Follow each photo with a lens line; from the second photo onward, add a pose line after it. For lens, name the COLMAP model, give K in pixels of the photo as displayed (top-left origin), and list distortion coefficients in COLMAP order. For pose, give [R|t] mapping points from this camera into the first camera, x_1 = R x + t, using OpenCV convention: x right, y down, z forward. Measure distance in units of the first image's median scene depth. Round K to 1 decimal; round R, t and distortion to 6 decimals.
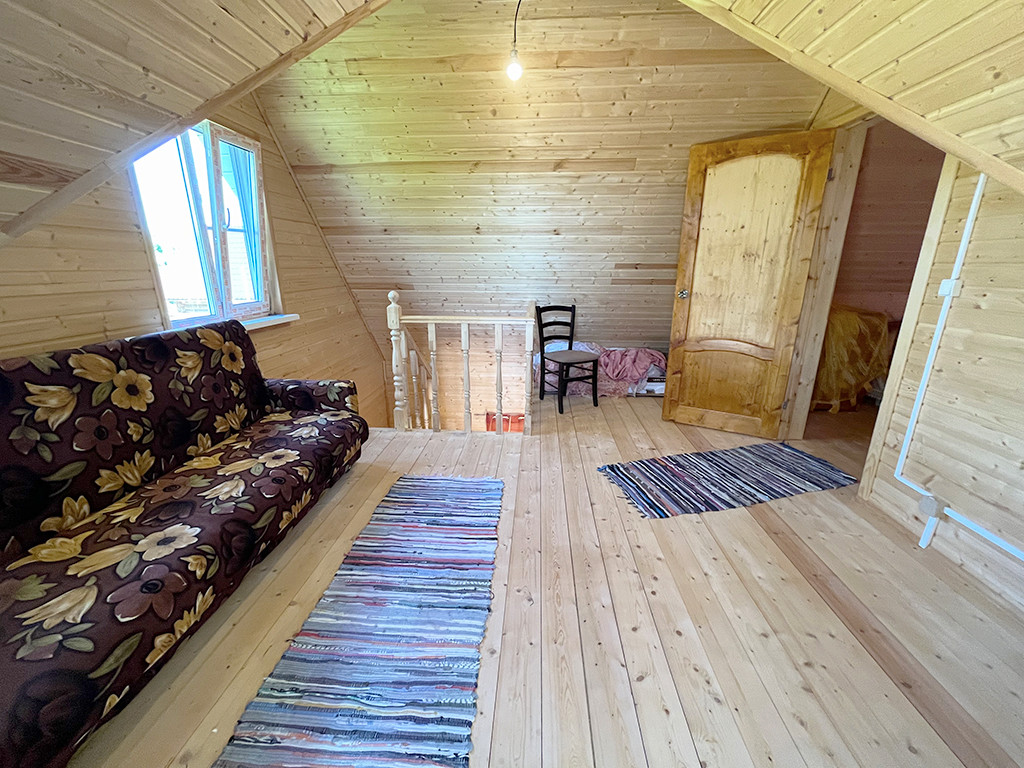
lens RADIAL K [[415.0, 0, 509.7], [0, 415.0, 383.6], [0, 0, 1]] dist [-0.001135, 0.000043]
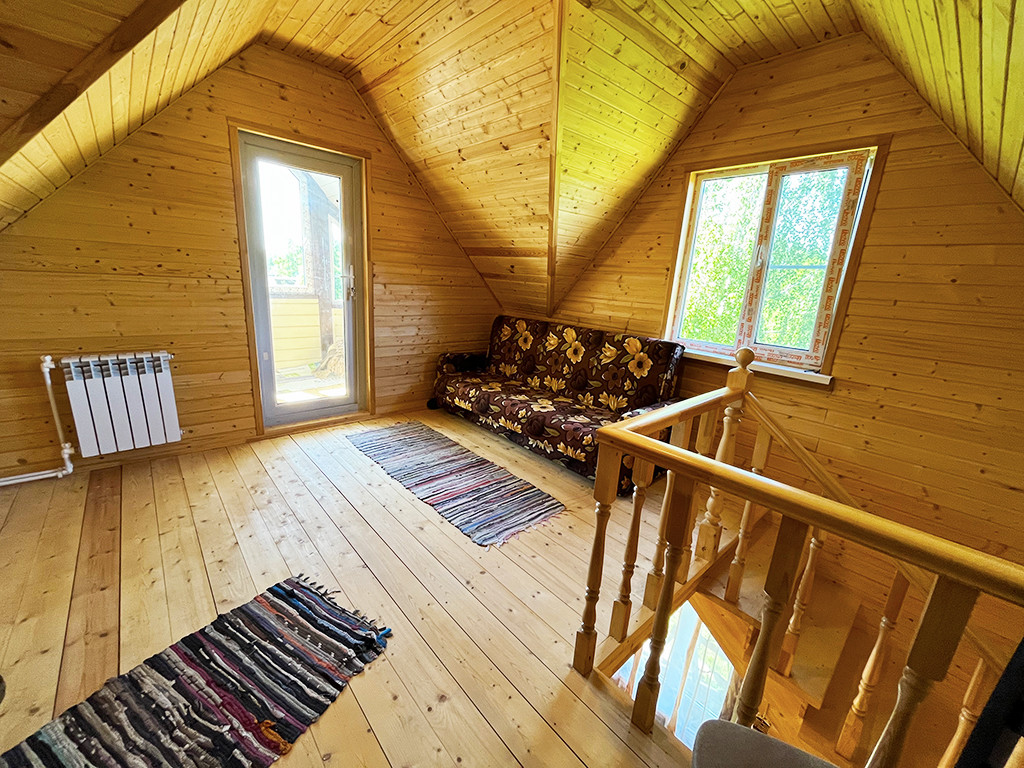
lens RADIAL K [[415.0, 0, 506.6], [0, 415.0, 386.5], [0, 0, 1]] dist [-0.001135, 0.000043]
pose [[-0.700942, 0.136175, -0.700098, 0.596944], [-0.259030, 0.865972, 0.427781, -0.499245], [0.664518, 0.481196, -0.571722, 1.659817]]
